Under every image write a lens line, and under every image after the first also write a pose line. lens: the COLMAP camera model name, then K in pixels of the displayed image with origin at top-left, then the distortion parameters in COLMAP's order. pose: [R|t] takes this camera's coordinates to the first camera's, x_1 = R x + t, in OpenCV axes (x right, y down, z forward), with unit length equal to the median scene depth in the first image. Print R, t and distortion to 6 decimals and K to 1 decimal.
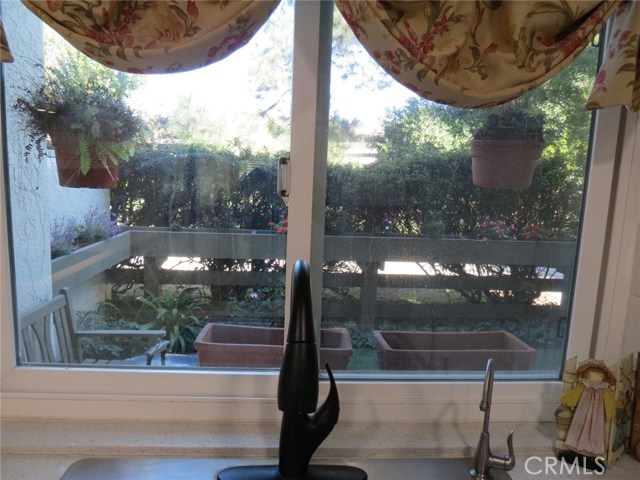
lens RADIAL K [[454.3, 0, 318.2], [0, 454.3, 238.0], [0, 0, 1]] dist [-0.011652, -0.003632]
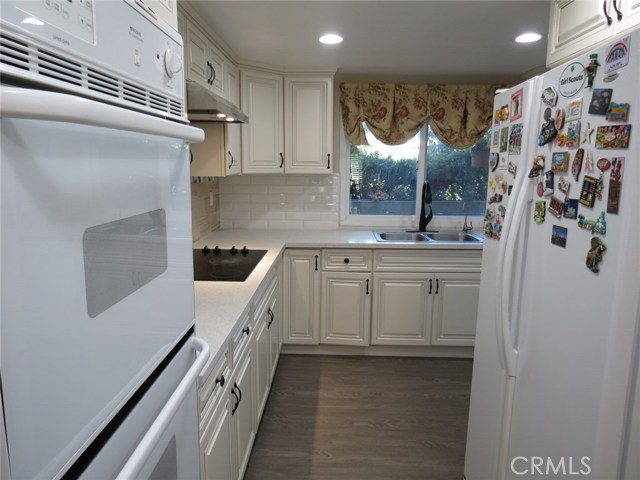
lens RADIAL K [[454.3, 0, 317.9], [0, 454.3, 240.2], [0, 0, 1]] dist [-0.011652, -0.003632]
pose [[0.994185, -0.017000, -0.106339, -0.627217], [0.019412, 0.999576, 0.021694, 0.508037], [0.105925, -0.023632, 0.994093, -3.741545]]
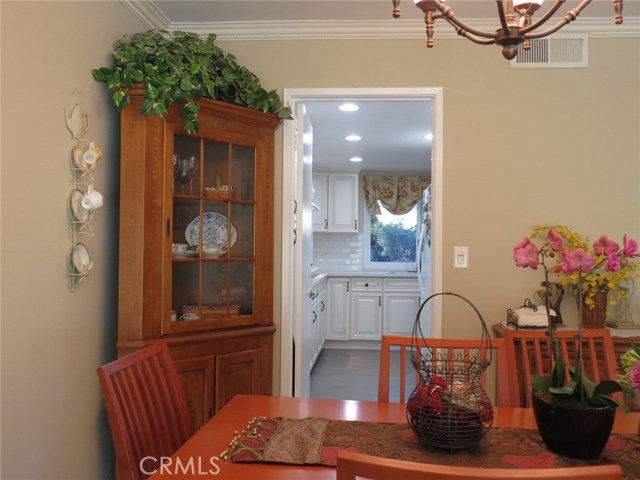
lens RADIAL K [[635.2, 0, 320.3], [0, 635.2, 238.1], [0, 0, 1]] dist [-0.013082, 0.000000]
pose [[0.988884, -0.031892, -0.145228, -0.121352], [0.008539, 0.987296, -0.158662, 1.561084], [0.148443, 0.155658, 0.976594, -8.779324]]
